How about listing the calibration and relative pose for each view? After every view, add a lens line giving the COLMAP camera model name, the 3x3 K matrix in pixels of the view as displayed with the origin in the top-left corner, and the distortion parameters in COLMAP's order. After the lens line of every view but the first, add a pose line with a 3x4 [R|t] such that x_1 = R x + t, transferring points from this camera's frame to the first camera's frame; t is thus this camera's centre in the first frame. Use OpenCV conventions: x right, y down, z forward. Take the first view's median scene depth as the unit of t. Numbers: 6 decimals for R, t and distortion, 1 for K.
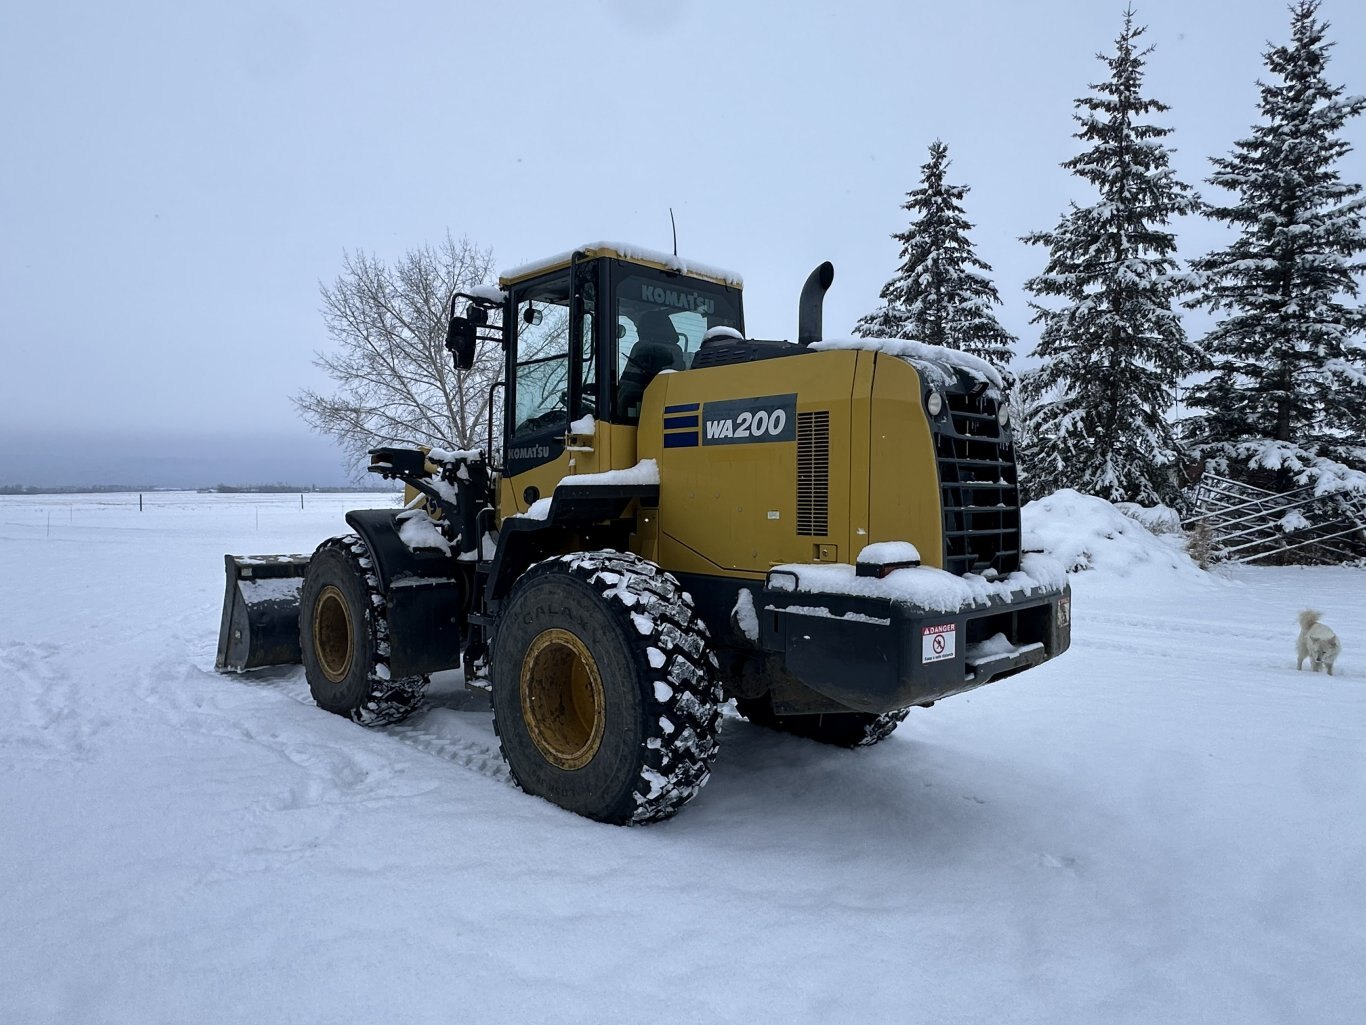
lens RADIAL K [[851.9, 0, 680.2], [0, 851.9, 528.5], [0, 0, 1]] dist [0.001793, 0.001282]
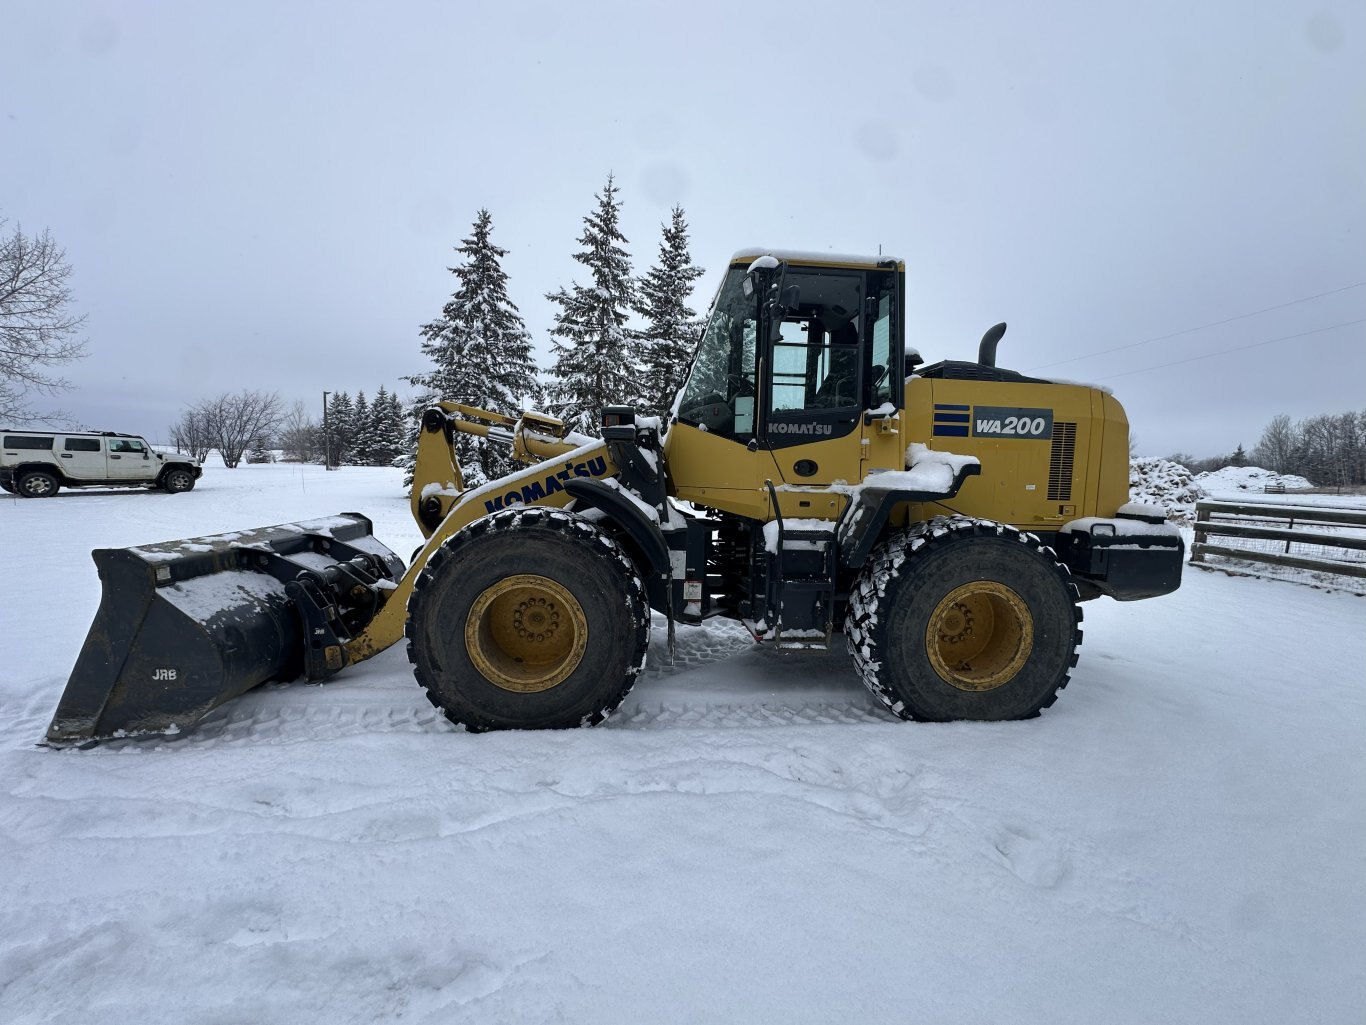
lens RADIAL K [[542.2, 0, 683.0], [0, 542.2, 512.5], [0, 0, 1]] dist [-0.008503, -0.000164]
pose [[0.653118, -0.047153, 0.755787, -0.535022], [0.003462, 0.998235, 0.059287, -0.015566], [-0.757248, -0.036105, 0.652128, 0.435289]]
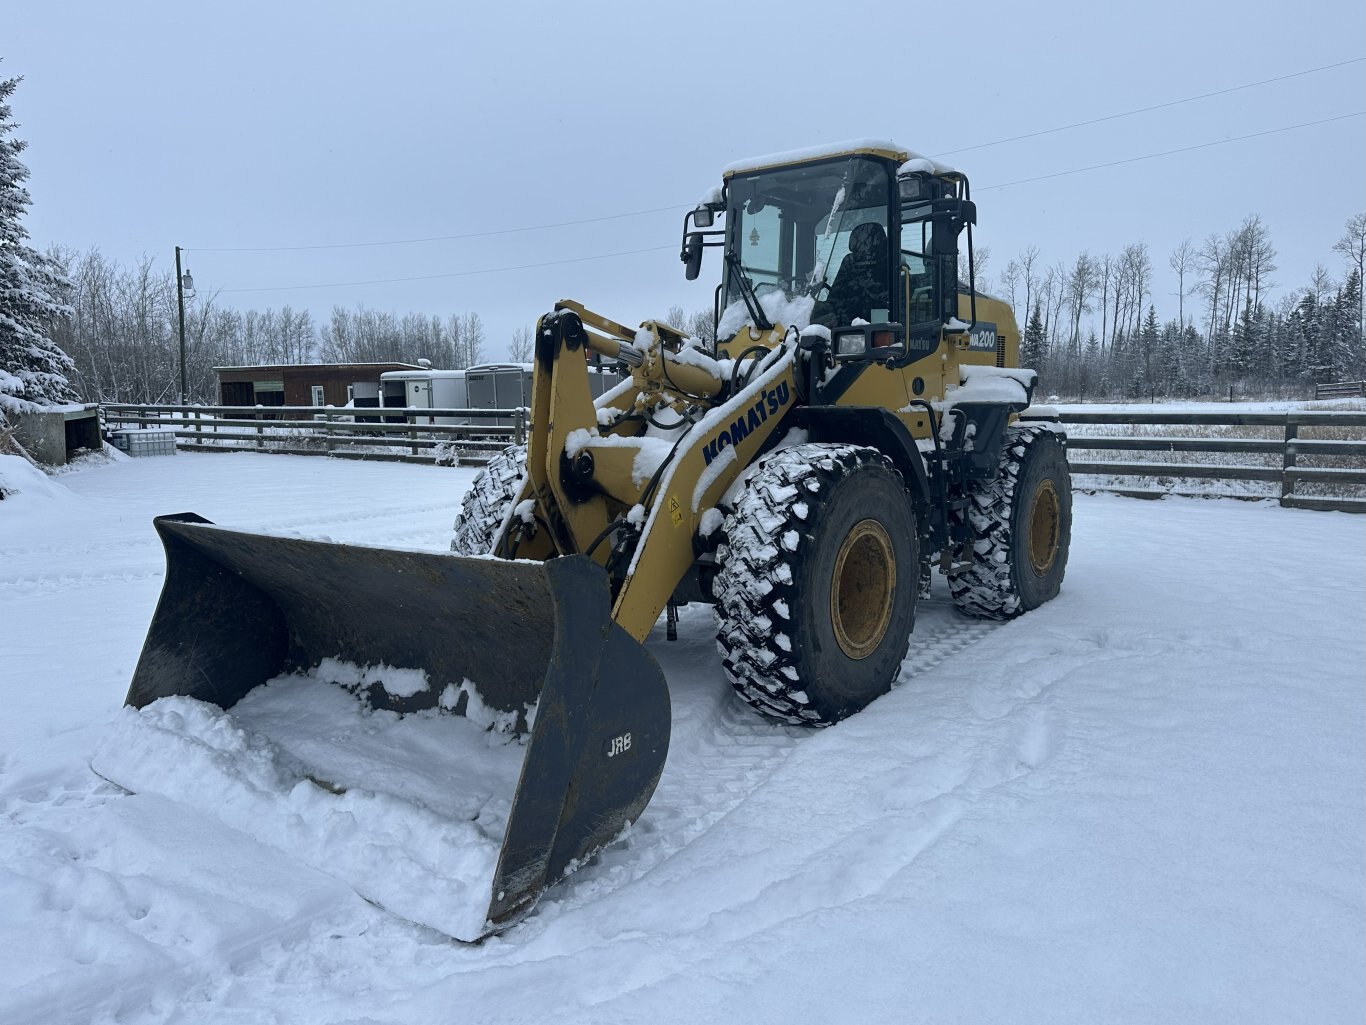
lens RADIAL K [[1013.0, 0, 662.2], [0, 1013.0, 508.4], [0, 0, 1]] dist [0.100574, -0.187115]
pose [[-0.124573, -0.111406, 0.985936, -0.919038], [0.053408, 0.991483, 0.118781, -0.036702], [-0.990772, 0.067453, -0.117562, 0.967730]]
